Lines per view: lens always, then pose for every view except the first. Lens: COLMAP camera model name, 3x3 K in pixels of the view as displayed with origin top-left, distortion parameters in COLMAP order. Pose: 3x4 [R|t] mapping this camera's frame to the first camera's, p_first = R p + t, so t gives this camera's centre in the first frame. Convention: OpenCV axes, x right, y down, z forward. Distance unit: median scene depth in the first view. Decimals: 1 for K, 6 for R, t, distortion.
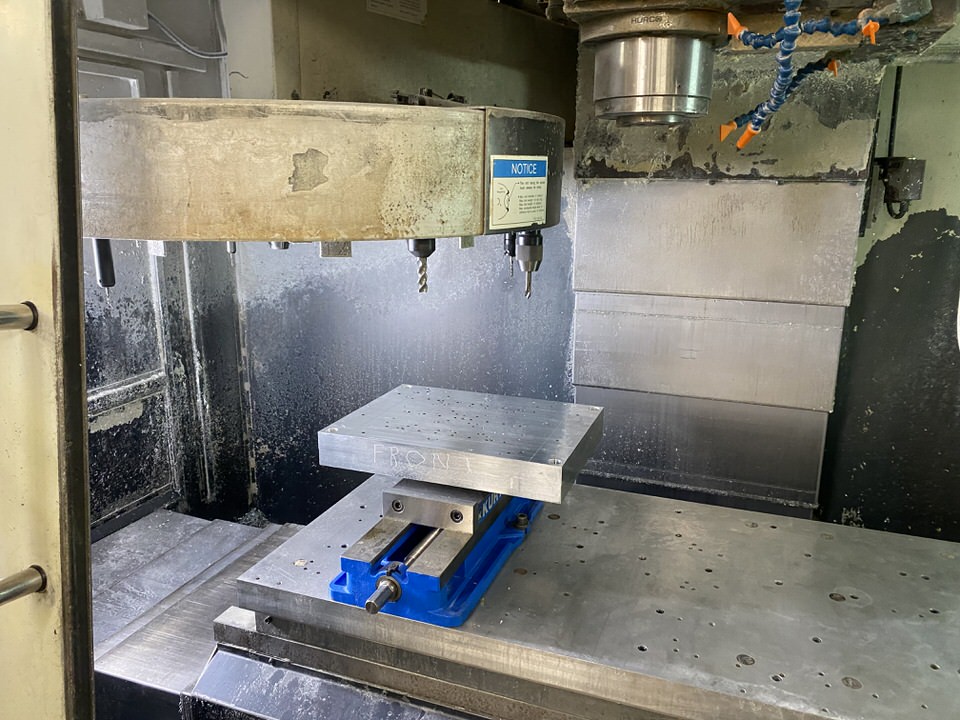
lens RADIAL K [[729.7, 0, 478.2], [0, 729.7, 340.6], [0, 0, 1]] dist [0.001107, -0.000094]
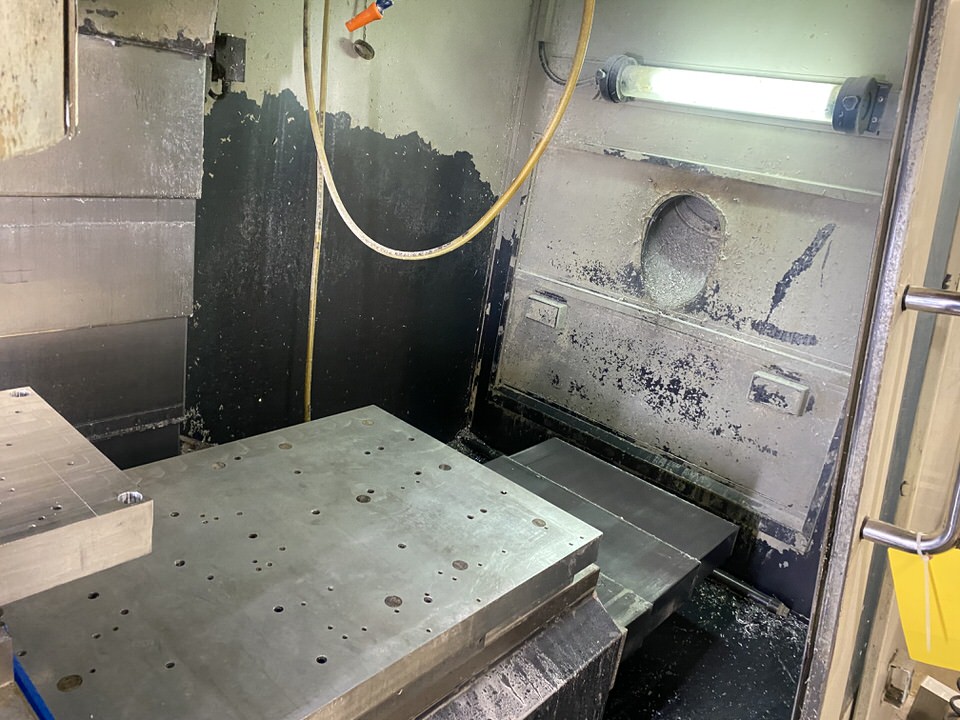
lens RADIAL K [[729.7, 0, 478.2], [0, 729.7, 340.6], [0, 0, 1]] dist [0.001107, -0.000094]
pose [[0.355652, -0.238745, 0.903611, -0.233534], [0.056409, 0.970544, 0.234227, -0.069148], [-0.932915, -0.032331, 0.358643, 0.349935]]
